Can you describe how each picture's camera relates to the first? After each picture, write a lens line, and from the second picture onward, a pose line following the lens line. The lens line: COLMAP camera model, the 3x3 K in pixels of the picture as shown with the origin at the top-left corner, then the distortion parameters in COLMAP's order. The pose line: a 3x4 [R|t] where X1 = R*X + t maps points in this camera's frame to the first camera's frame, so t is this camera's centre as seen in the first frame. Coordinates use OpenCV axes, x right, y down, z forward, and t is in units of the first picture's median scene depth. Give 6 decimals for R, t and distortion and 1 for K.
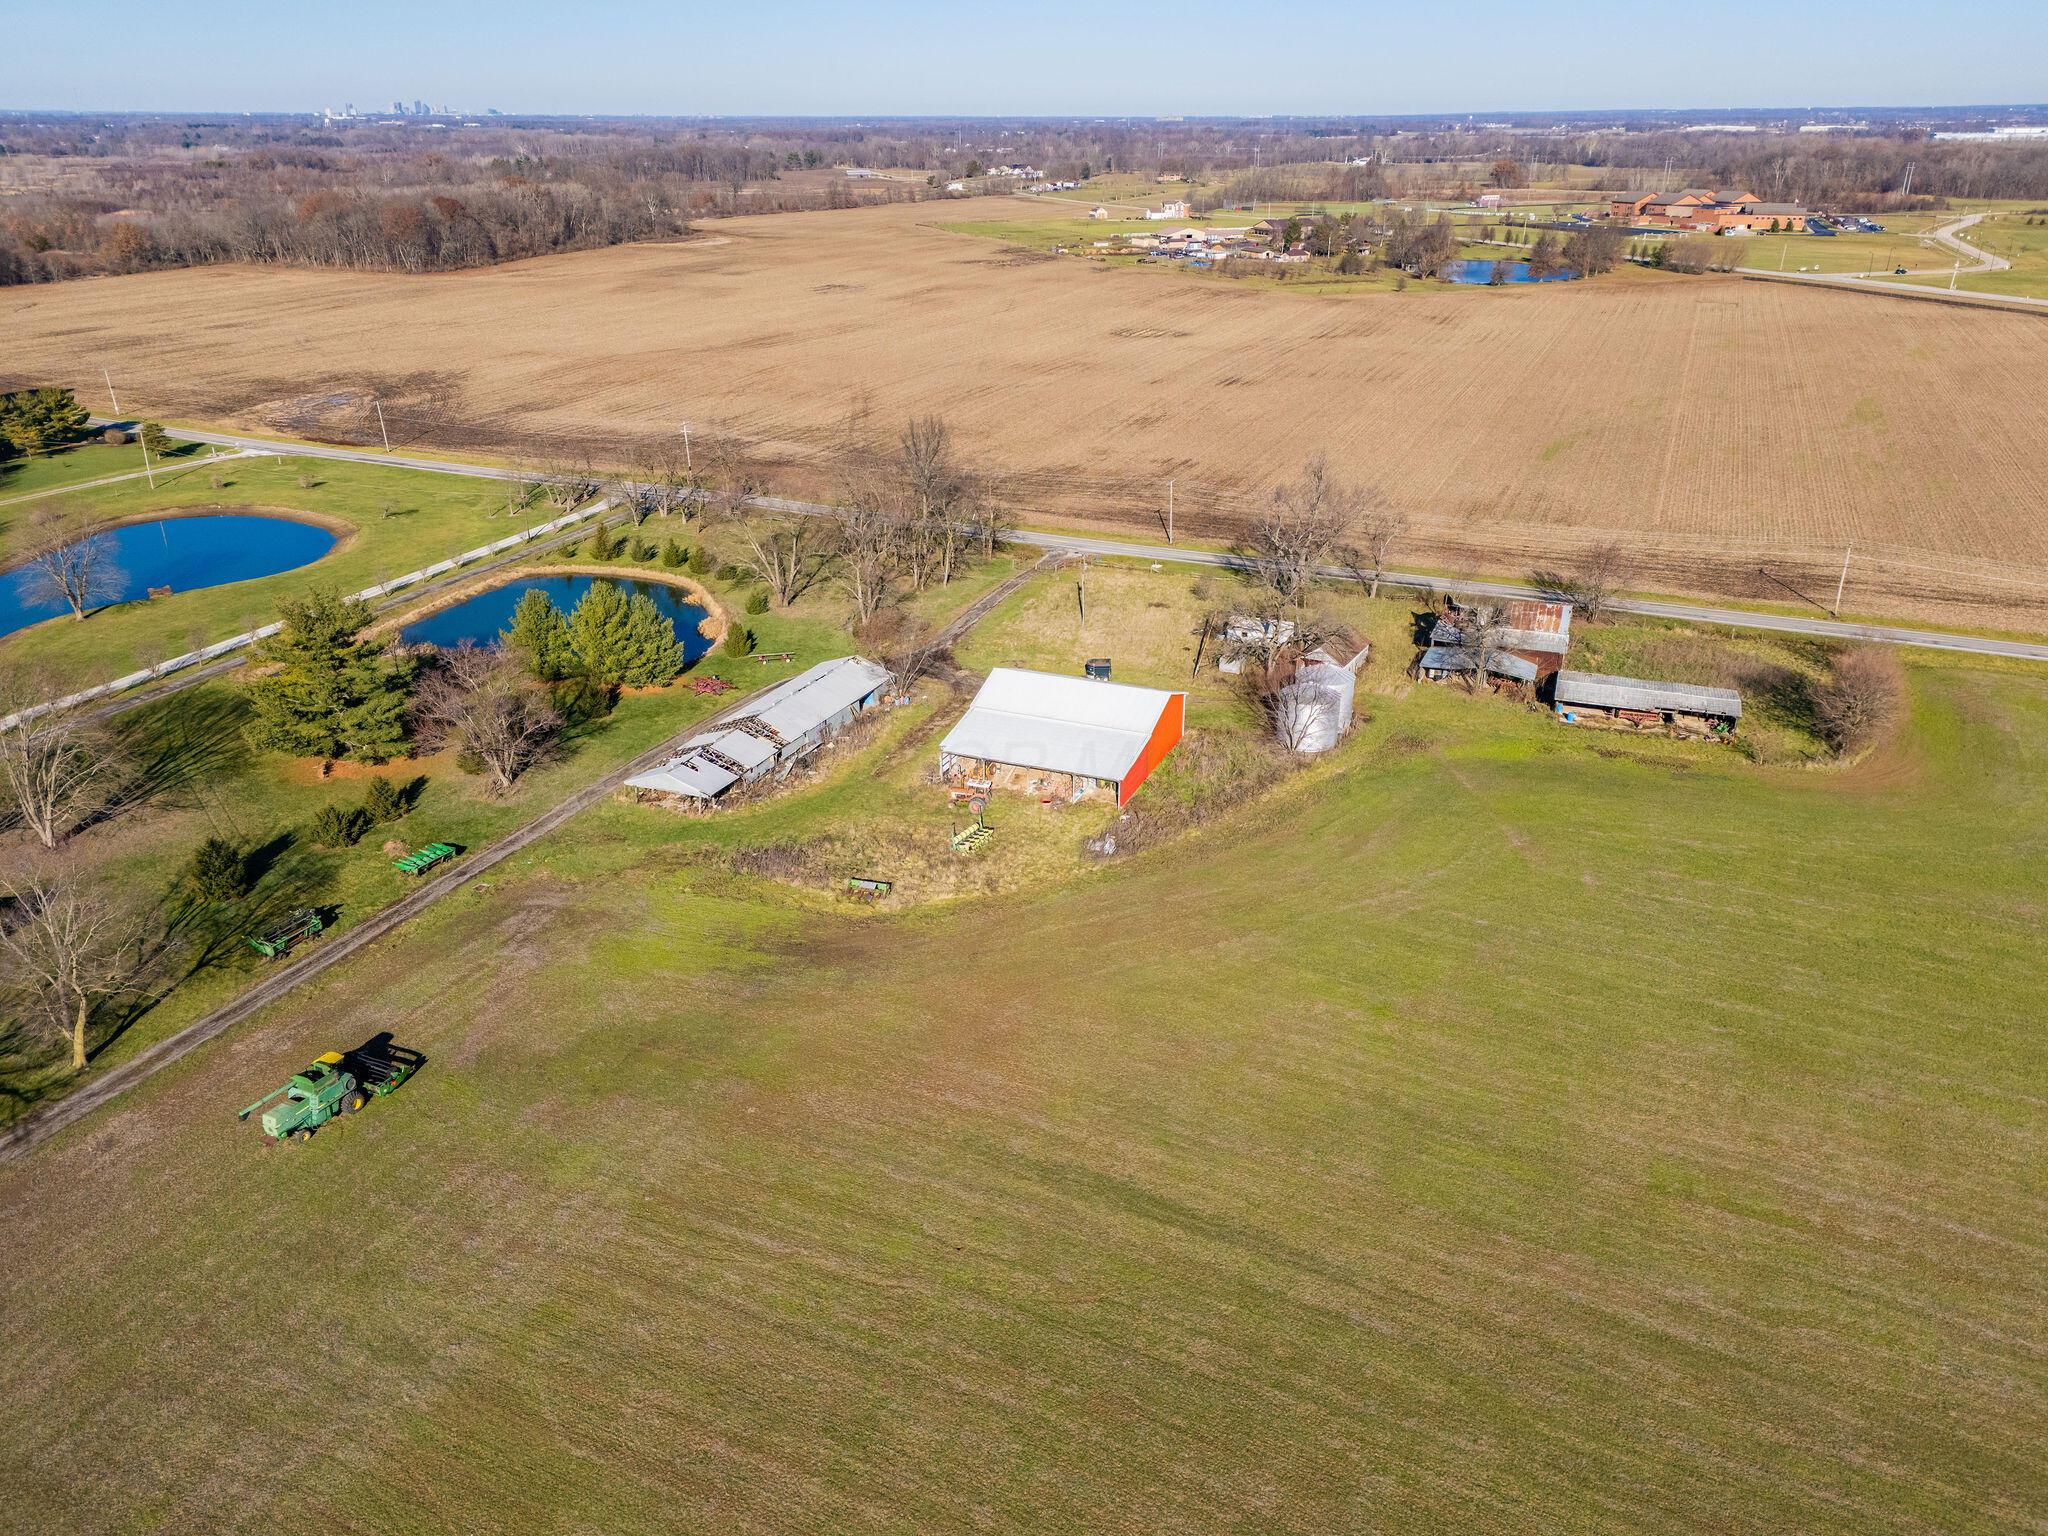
lens RADIAL K [[1517.1, 0, 1024.0], [0, 1517.1, 768.0], [0, 0, 1]] dist [0.082532, -0.084532]
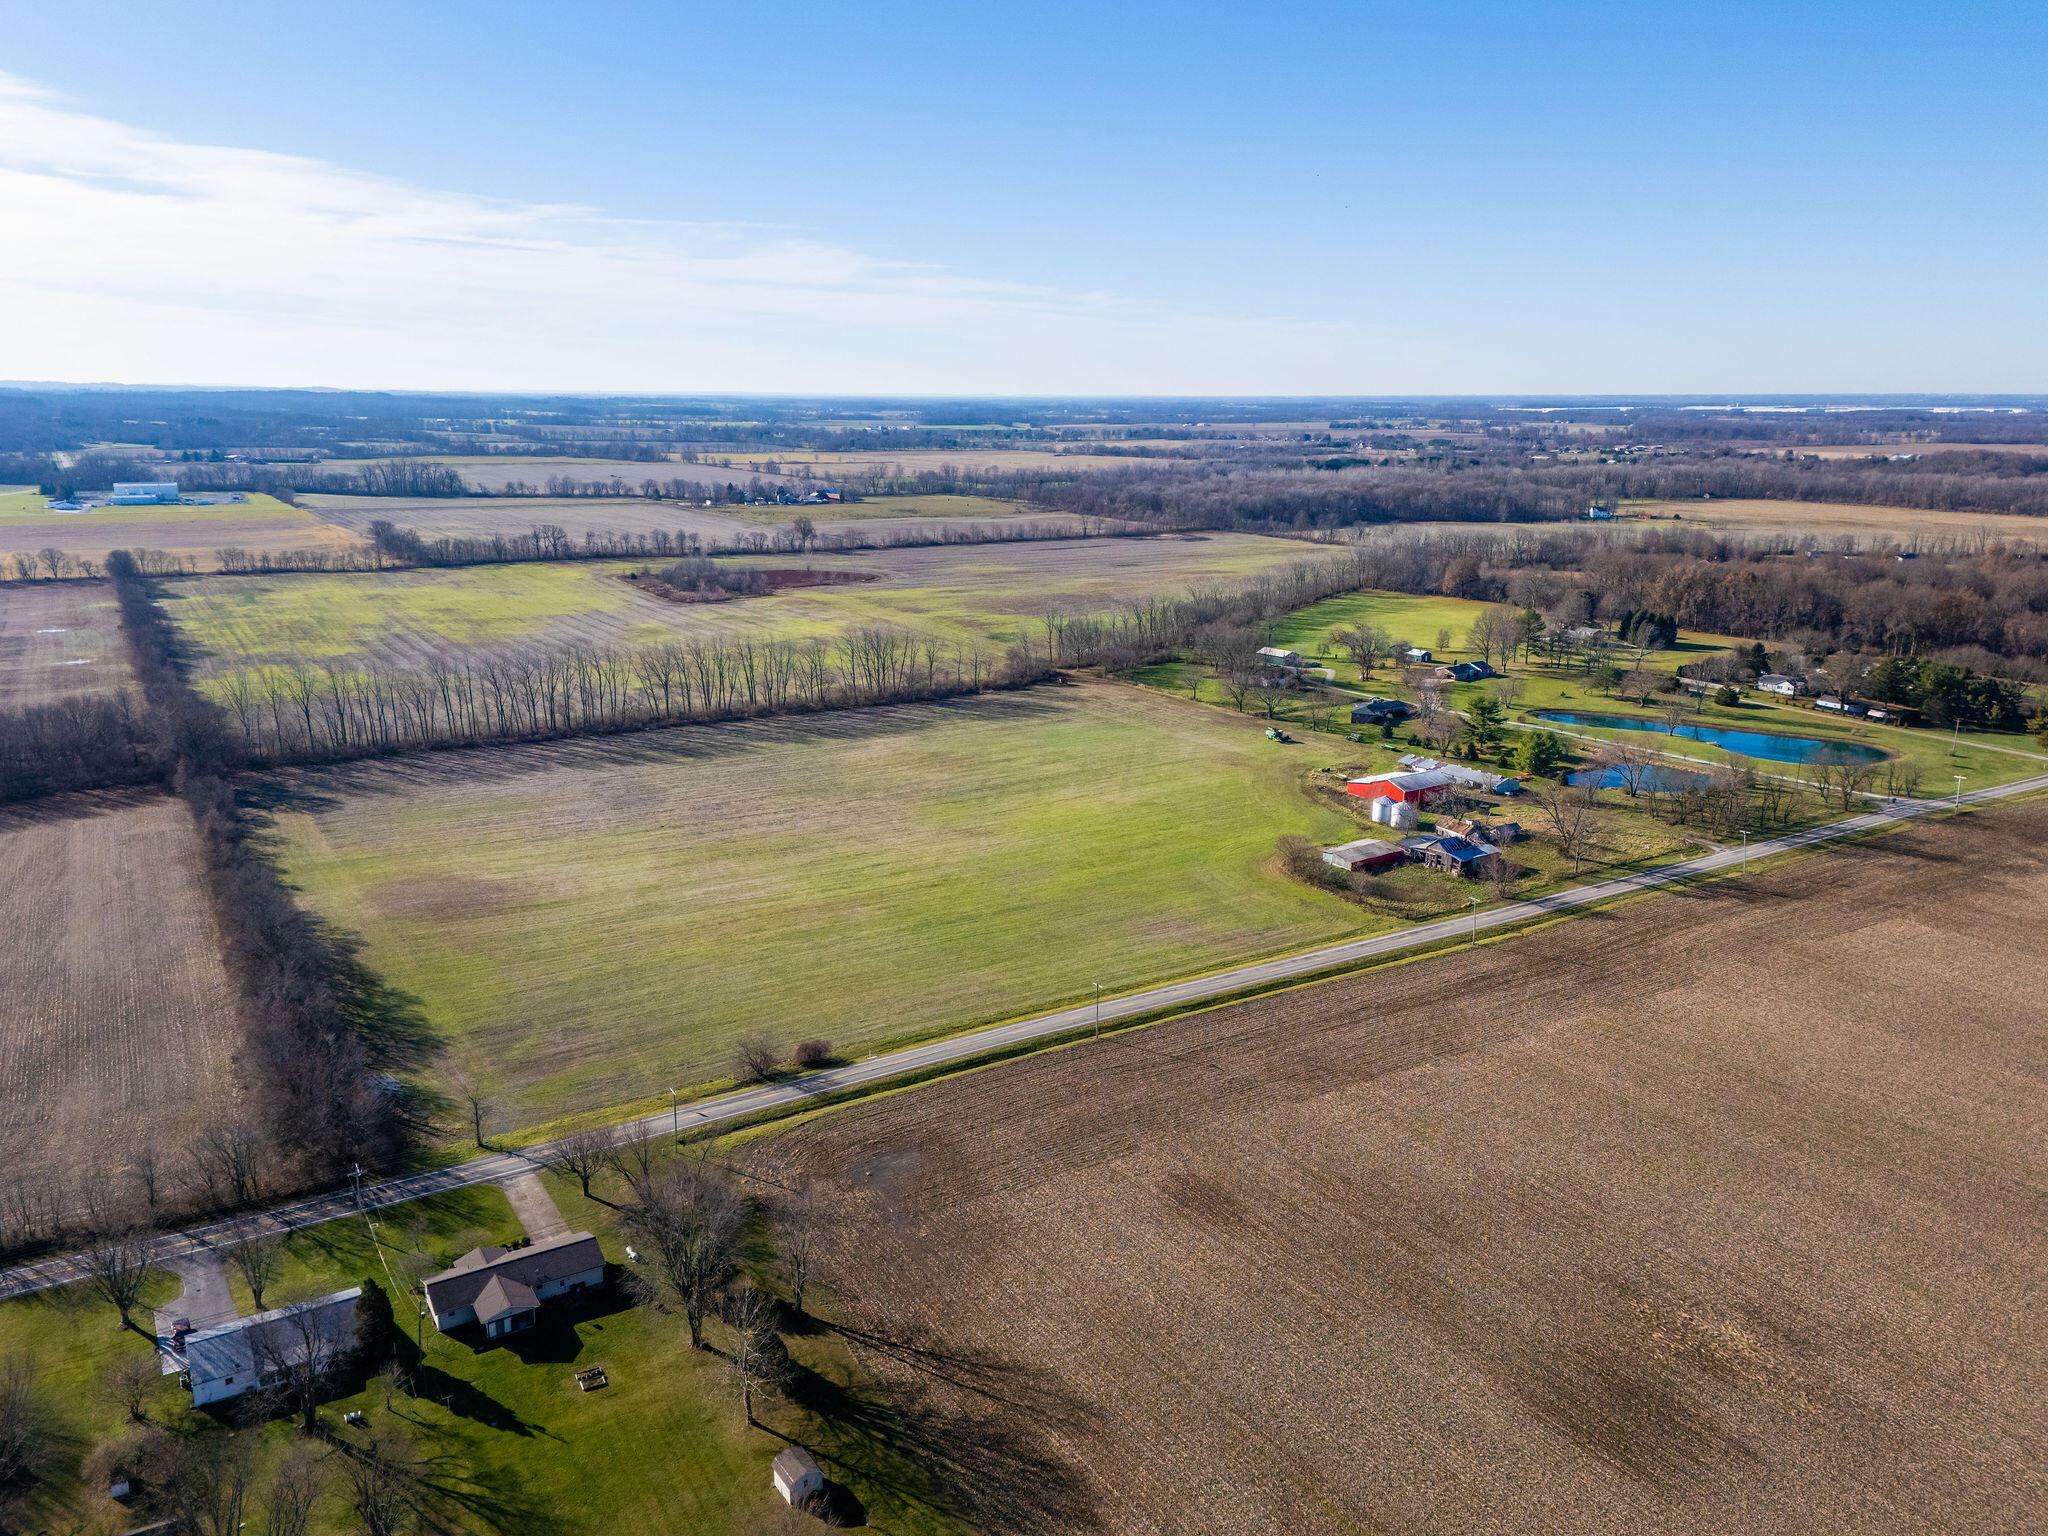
lens RADIAL K [[1517.1, 0, 1024.0], [0, 1517.1, 768.0], [0, 0, 1]] dist [0.082532, -0.084532]
pose [[-0.541008, 0.198687, -0.817211, 1.706136], [-0.333029, 0.841653, 0.425102, -0.643661], [0.772270, 0.502138, -0.389173, 0.988503]]
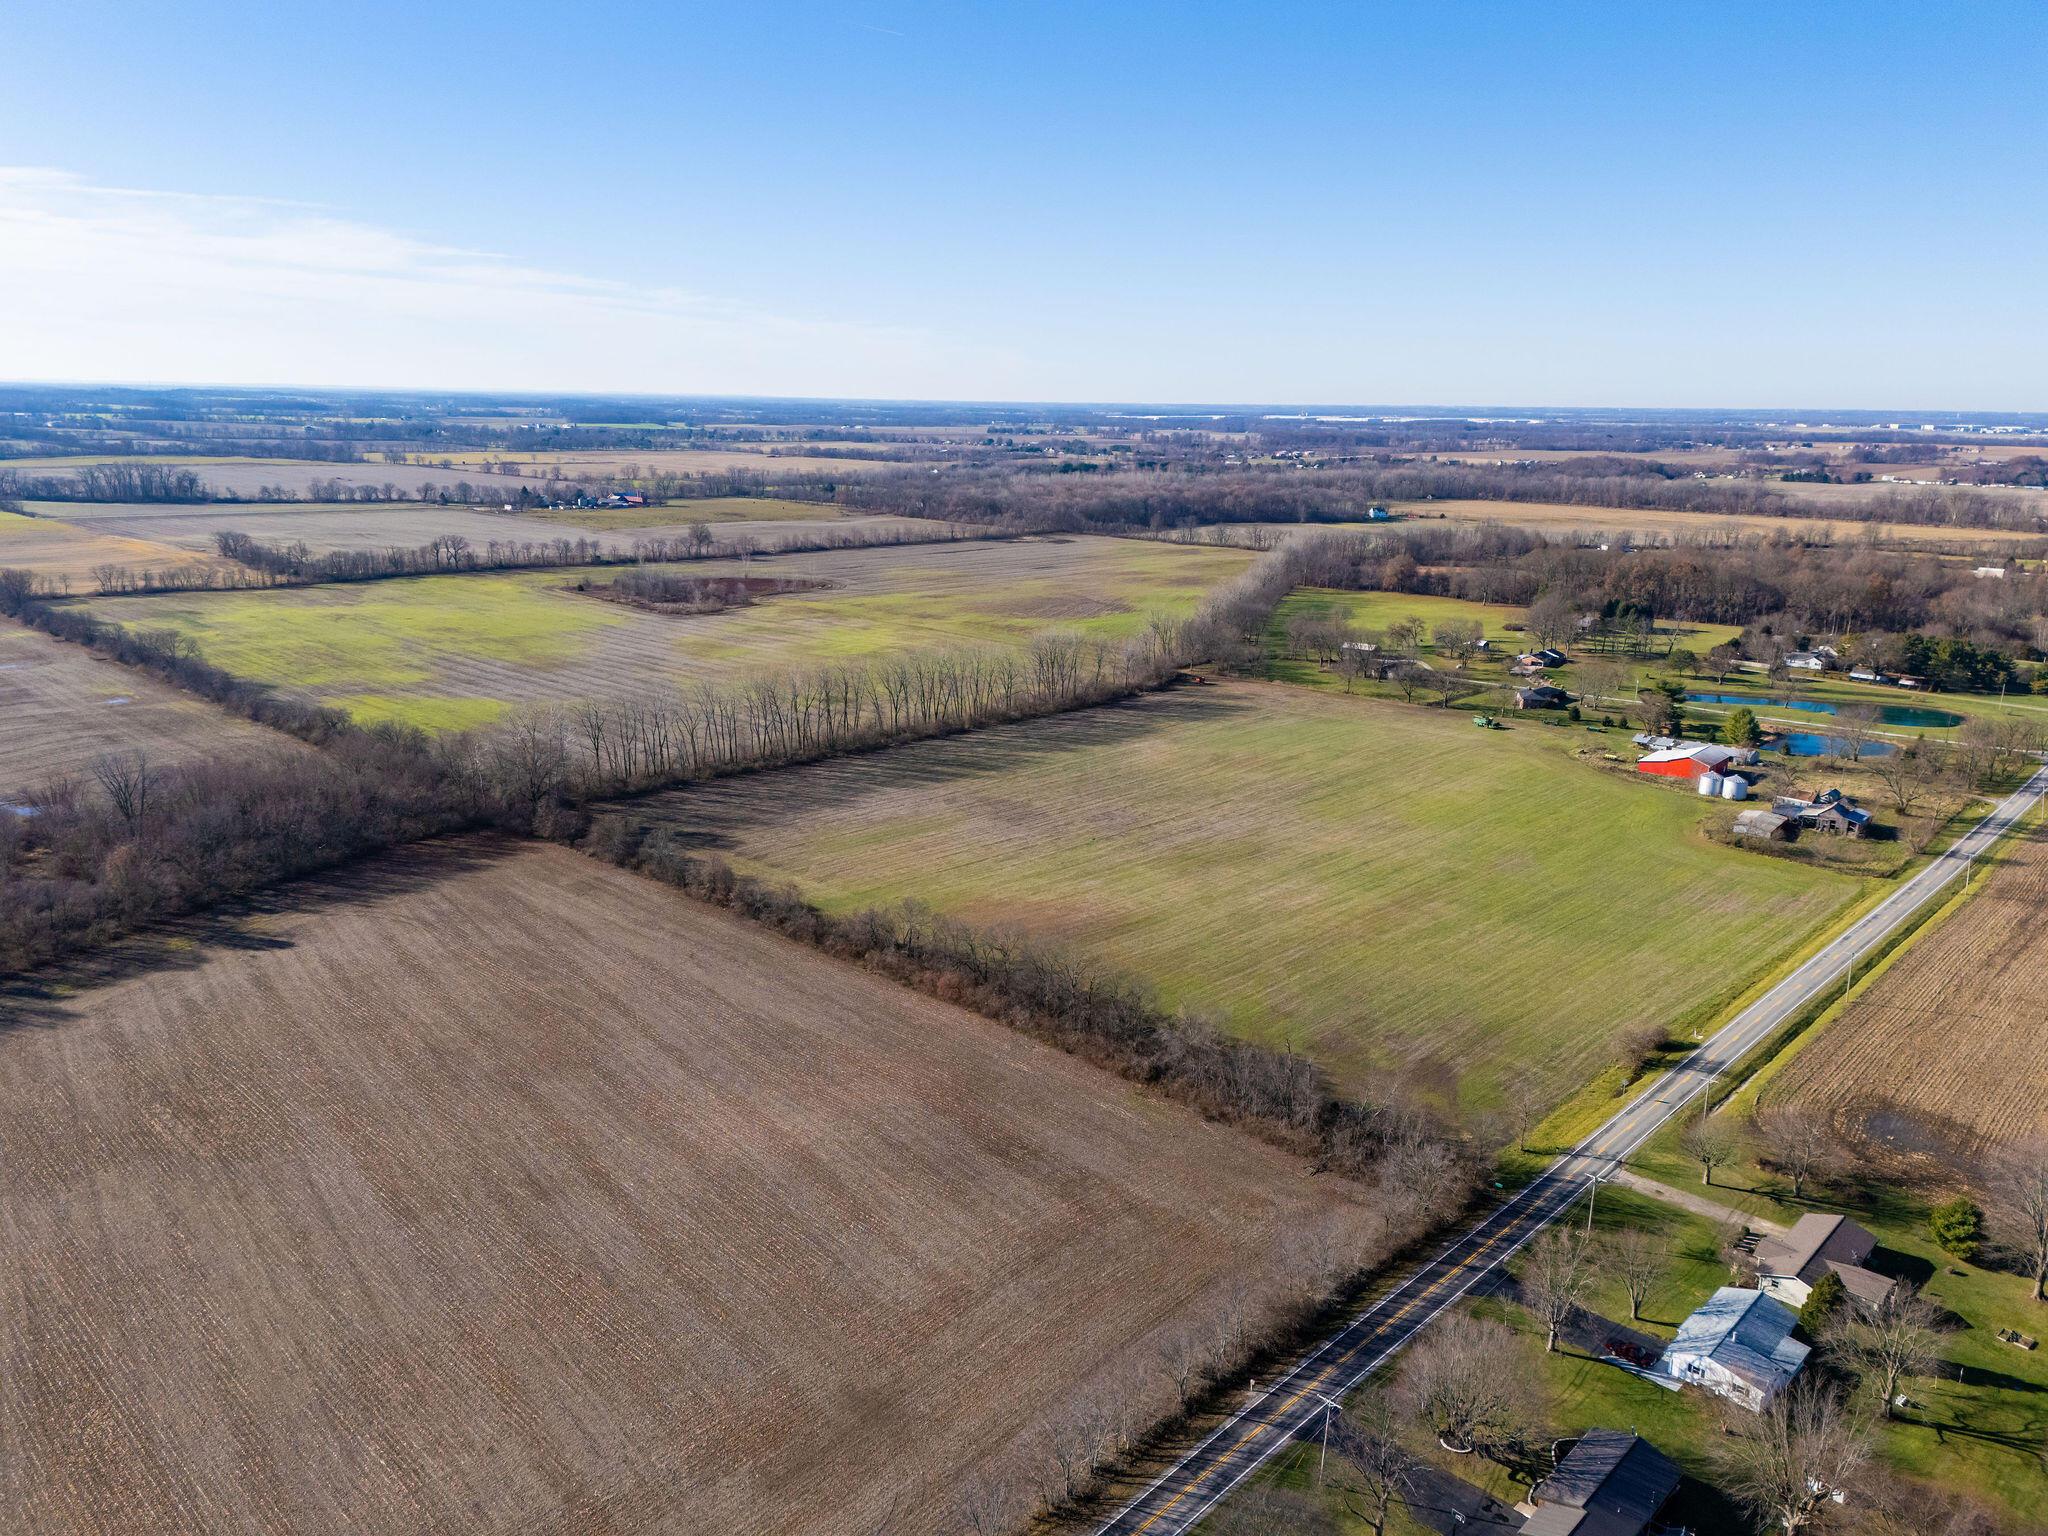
lens RADIAL K [[1492.2, 0, 1024.0], [0, 1492.2, 768.0], [0, 0, 1]] dist [0.077591, -0.076885]
pose [[-0.305418, 0.222968, -0.925746, 2.086923], [-0.386863, 0.859292, 0.334595, -0.332536], [0.870090, 0.460328, -0.176185, 0.250576]]
